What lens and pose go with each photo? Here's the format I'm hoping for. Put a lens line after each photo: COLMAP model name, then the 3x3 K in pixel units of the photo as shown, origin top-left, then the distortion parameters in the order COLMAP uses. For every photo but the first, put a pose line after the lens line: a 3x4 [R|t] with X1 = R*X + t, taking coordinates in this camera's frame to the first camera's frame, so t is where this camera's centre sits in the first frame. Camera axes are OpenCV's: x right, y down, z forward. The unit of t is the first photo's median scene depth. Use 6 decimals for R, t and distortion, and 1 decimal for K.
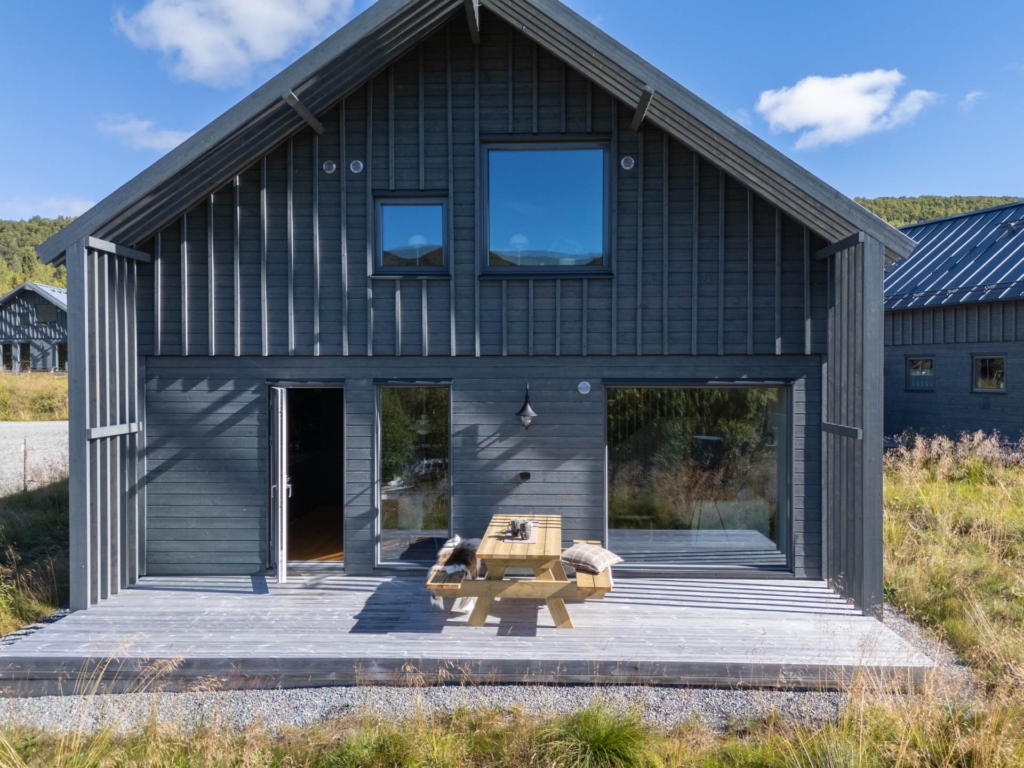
lens RADIAL K [[763.5, 0, 512.0], [0, 763.5, 384.0], [0, 0, 1]] dist [0.105531, -0.116712]
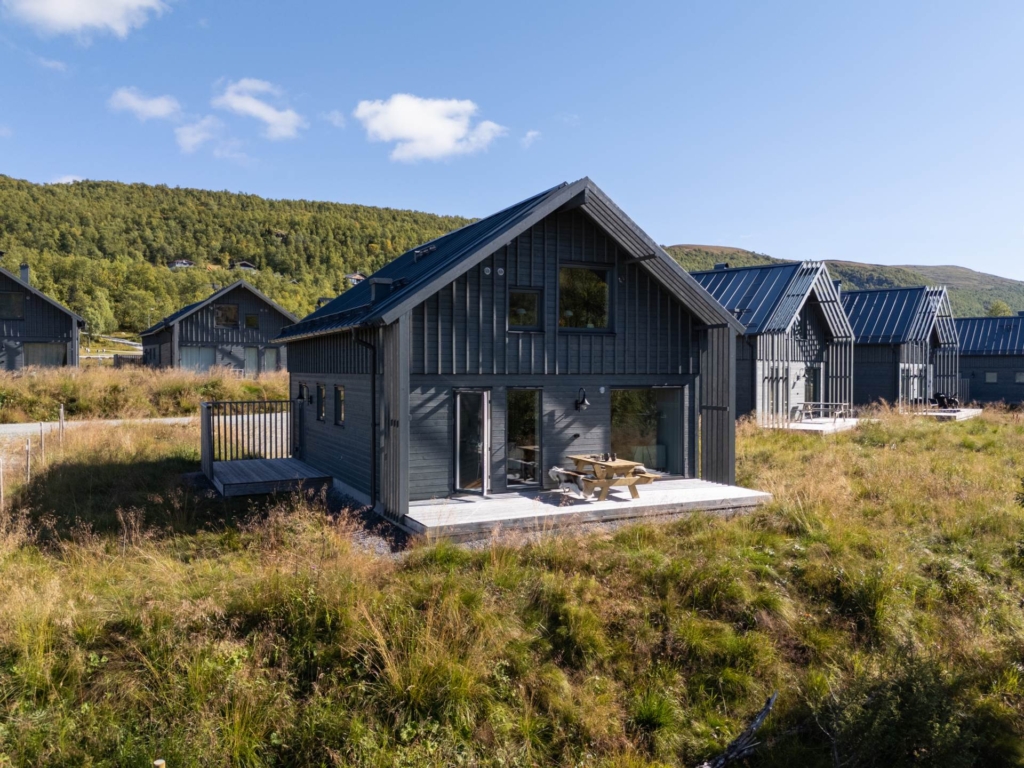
lens RADIAL K [[734.2, 0, 512.9], [0, 734.2, 378.8], [0, 0, 1]] dist [0.092143, -0.102638]
pose [[0.879365, -0.002116, 0.476143, -1.011603], [0.000110, 0.999991, 0.004241, -0.032252], [-0.476148, -0.003677, 0.879358, -0.558949]]
